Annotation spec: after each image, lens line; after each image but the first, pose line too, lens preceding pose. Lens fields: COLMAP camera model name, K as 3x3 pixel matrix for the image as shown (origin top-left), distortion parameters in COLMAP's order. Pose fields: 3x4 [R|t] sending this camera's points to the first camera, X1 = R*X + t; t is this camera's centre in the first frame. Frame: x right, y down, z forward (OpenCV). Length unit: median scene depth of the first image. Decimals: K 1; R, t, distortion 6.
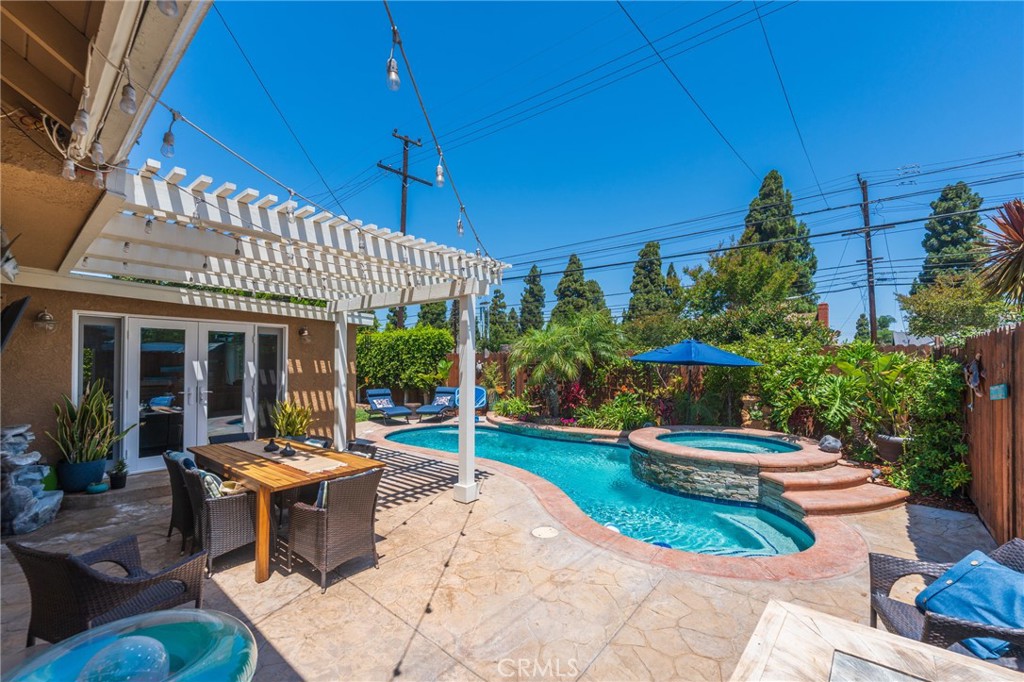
lens RADIAL K [[411.9, 0, 510.7], [0, 411.9, 358.6], [0, 0, 1]] dist [-0.002505, 0.000331]
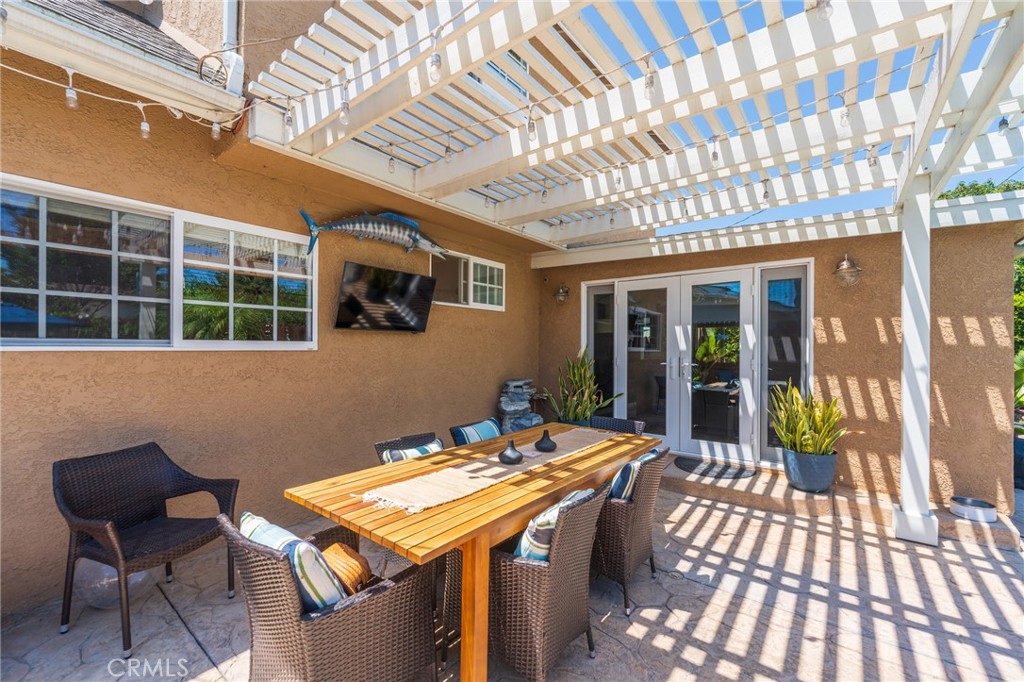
lens RADIAL K [[411.9, 0, 517.9], [0, 411.9, 347.9], [0, 0, 1]] dist [-0.002505, 0.000331]
pose [[0.018901, -0.005060, -0.999809, 0.022830], [0.005050, 0.999975, -0.004965, 0.044660], [0.999809, -0.004955, 0.018926, 0.577654]]
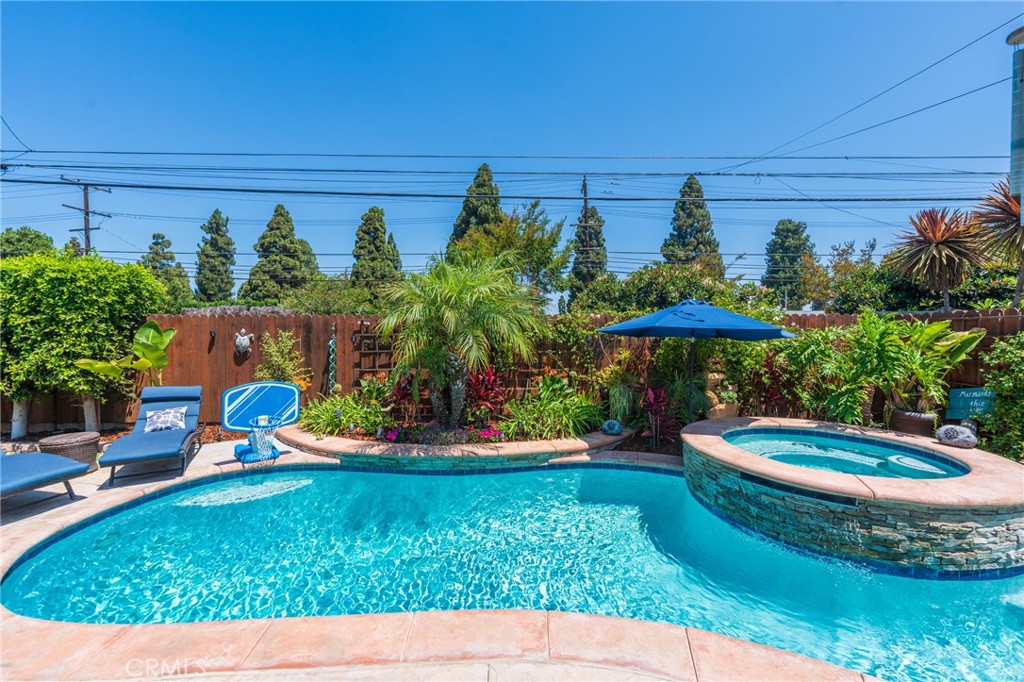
lens RADIAL K [[411.9, 0, 521.8], [0, 411.9, 338.3], [0, 0, 1]] dist [-0.002505, 0.000331]
pose [[0.766350, -0.010182, 0.642342, -0.297257], [-0.004168, 0.999775, 0.020821, 0.007663], [-0.642410, -0.018634, 0.766135, 0.789449]]
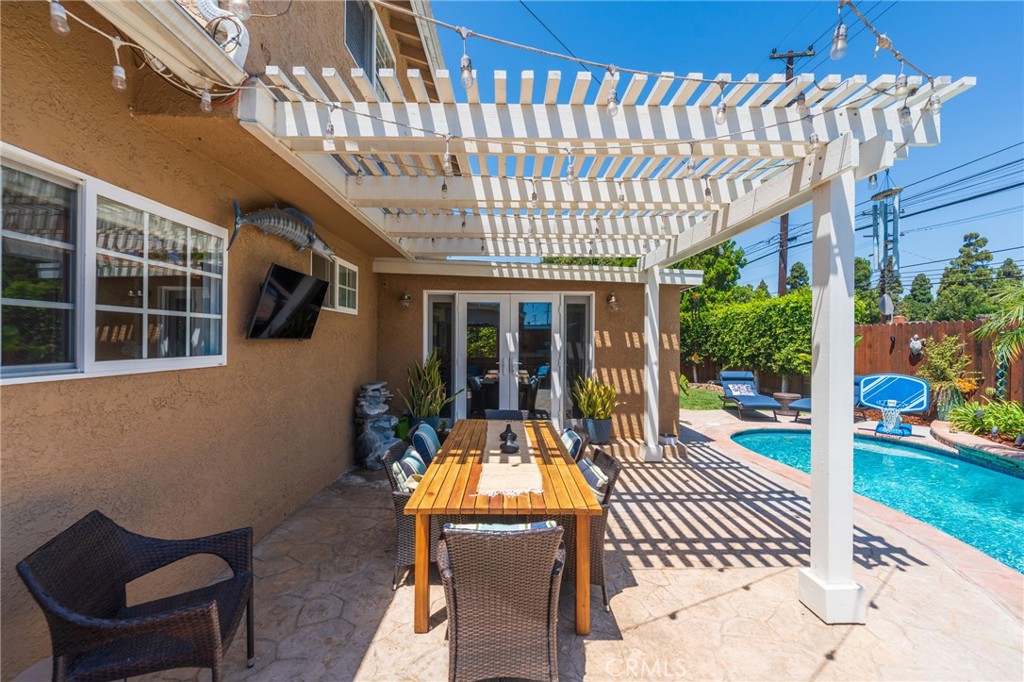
lens RADIAL K [[411.9, 0, 511.1], [0, 411.9, 338.4], [0, 0, 1]] dist [-0.002505, 0.000331]
pose [[0.639955, -0.004303, -0.768400, 0.016837], [0.003701, 0.999990, -0.002518, 0.019451], [0.768403, -0.001232, 0.639965, 0.303913]]
